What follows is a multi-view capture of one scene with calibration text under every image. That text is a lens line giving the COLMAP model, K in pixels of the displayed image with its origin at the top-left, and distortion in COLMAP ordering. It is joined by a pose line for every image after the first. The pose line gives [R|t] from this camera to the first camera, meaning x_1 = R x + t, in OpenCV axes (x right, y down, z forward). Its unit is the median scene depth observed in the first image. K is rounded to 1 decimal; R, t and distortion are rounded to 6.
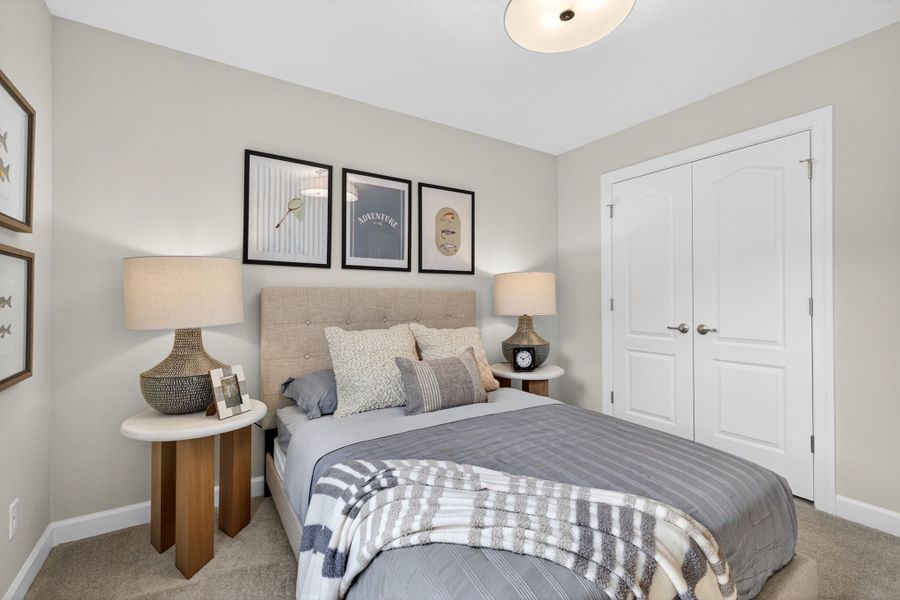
lens RADIAL K [[381.4, 0, 447.6], [0, 381.4, 296.6], [0, 0, 1]] dist [0.000861, -0.000006]
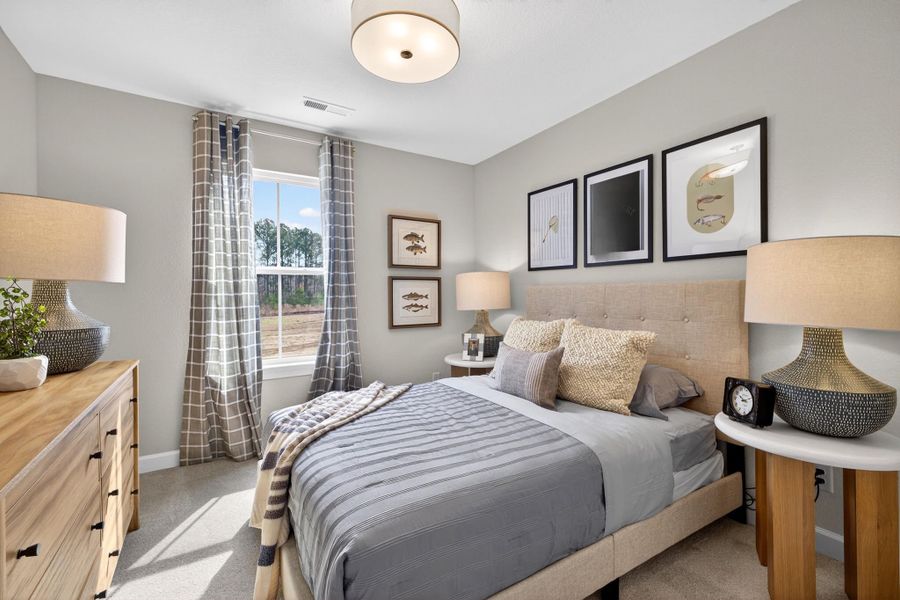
lens RADIAL K [[381.4, 0, 447.6], [0, 381.4, 296.6], [0, 0, 1]] dist [0.000861, -0.000006]
pose [[-0.002663, 0.000324, -0.999996, 0.756511], [0.007350, 0.999973, 0.000304, 0.006974], [0.999969, -0.007349, -0.002666, 0.557776]]
